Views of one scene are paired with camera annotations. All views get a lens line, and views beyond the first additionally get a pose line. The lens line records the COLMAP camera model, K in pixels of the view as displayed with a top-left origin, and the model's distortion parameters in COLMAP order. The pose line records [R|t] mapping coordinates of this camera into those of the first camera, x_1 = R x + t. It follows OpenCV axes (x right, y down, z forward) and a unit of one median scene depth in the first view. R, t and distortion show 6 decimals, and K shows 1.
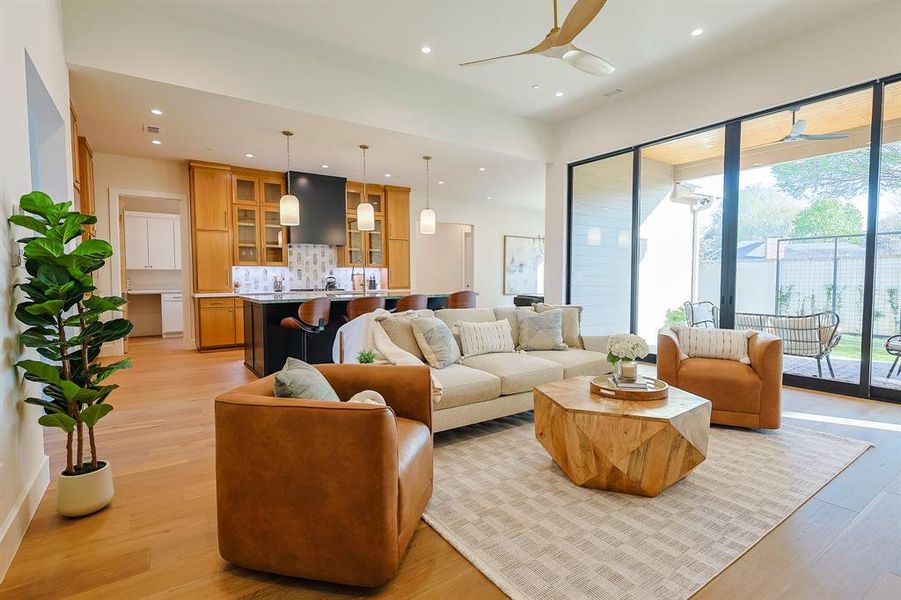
lens RADIAL K [[440.7, 0, 452.8], [0, 440.7, 300.3], [0, 0, 1]] dist [-0.003755, -0.000875]
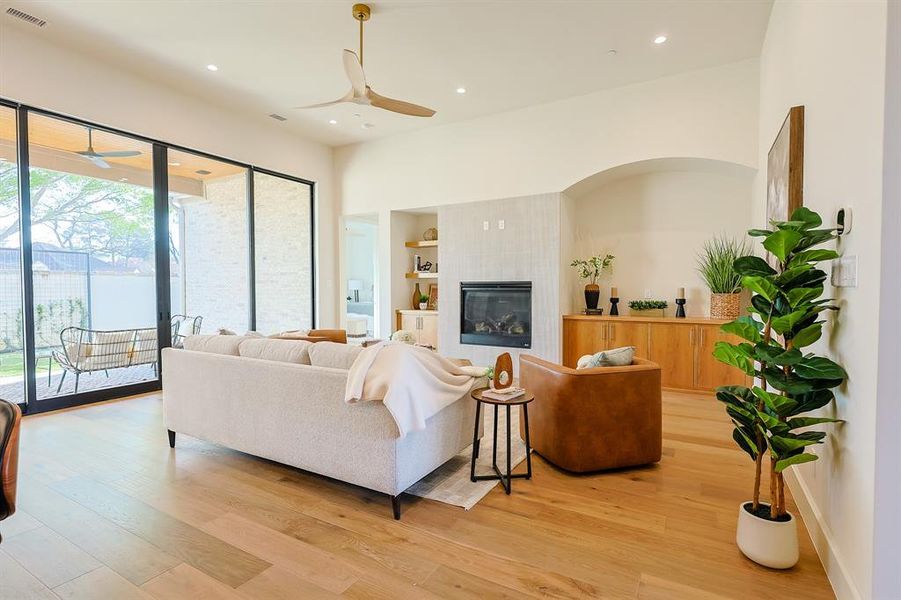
lens RADIAL K [[440.7, 0, 451.7], [0, 440.7, 297.6], [0, 0, 1]] dist [-0.003755, -0.000875]
pose [[-0.425762, -0.002335, 0.904832, -0.399952], [0.053525, 0.998181, 0.027762, -0.022923], [-0.903251, 0.060251, -0.424862, 0.562906]]
